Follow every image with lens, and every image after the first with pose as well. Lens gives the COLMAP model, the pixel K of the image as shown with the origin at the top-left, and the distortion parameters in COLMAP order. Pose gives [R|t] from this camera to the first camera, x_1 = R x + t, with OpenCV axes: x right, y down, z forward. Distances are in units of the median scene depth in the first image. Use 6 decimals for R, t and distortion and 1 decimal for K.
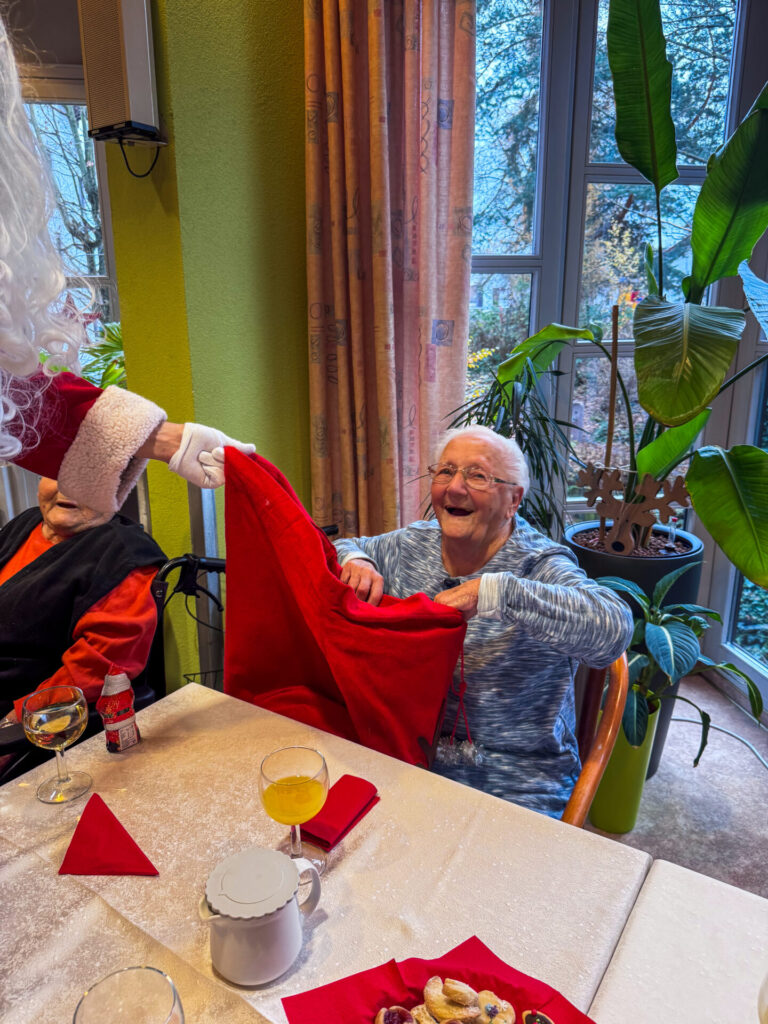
lens RADIAL K [[710.9, 0, 384.0], [0, 710.9, 512.0], [0, 0, 1]] dist [-0.007081, -0.001460]
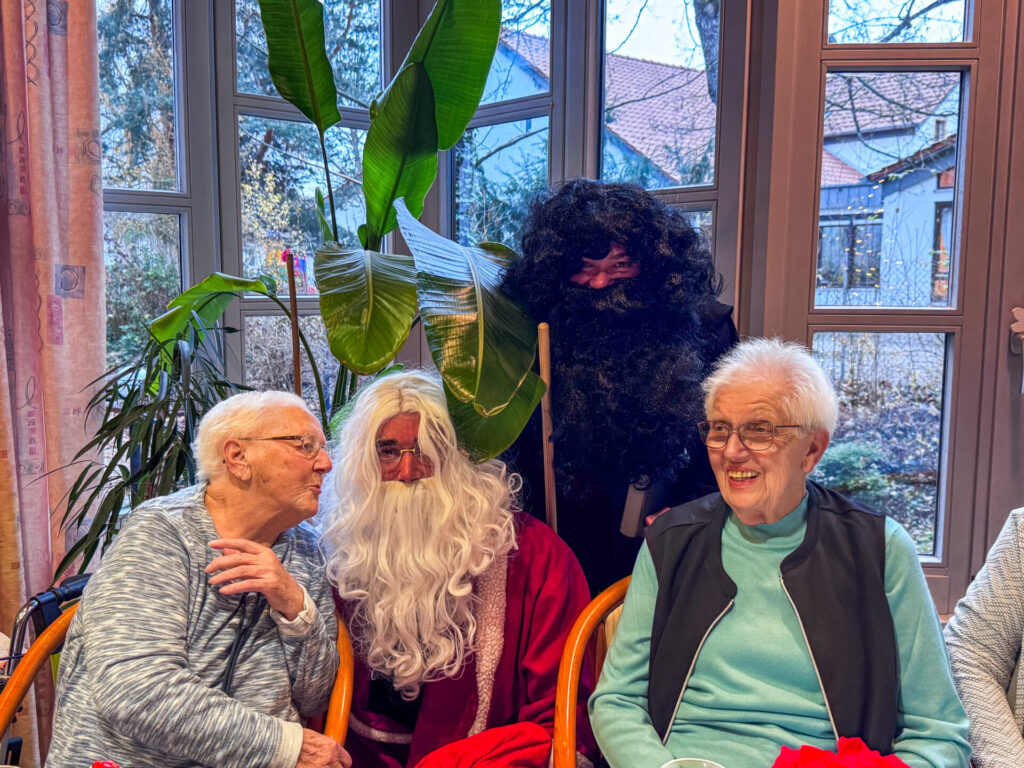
lens RADIAL K [[985.4, 0, 512.0], [0, 985.4, 384.0], [0, 0, 1]] dist [0.053610, -0.175571]
pose [[0.852153, -0.042061, 0.521599, -0.069431], [0.127215, 0.983513, -0.128526, 0.052154], [-0.507593, 0.175879, 0.843455, -0.119979]]
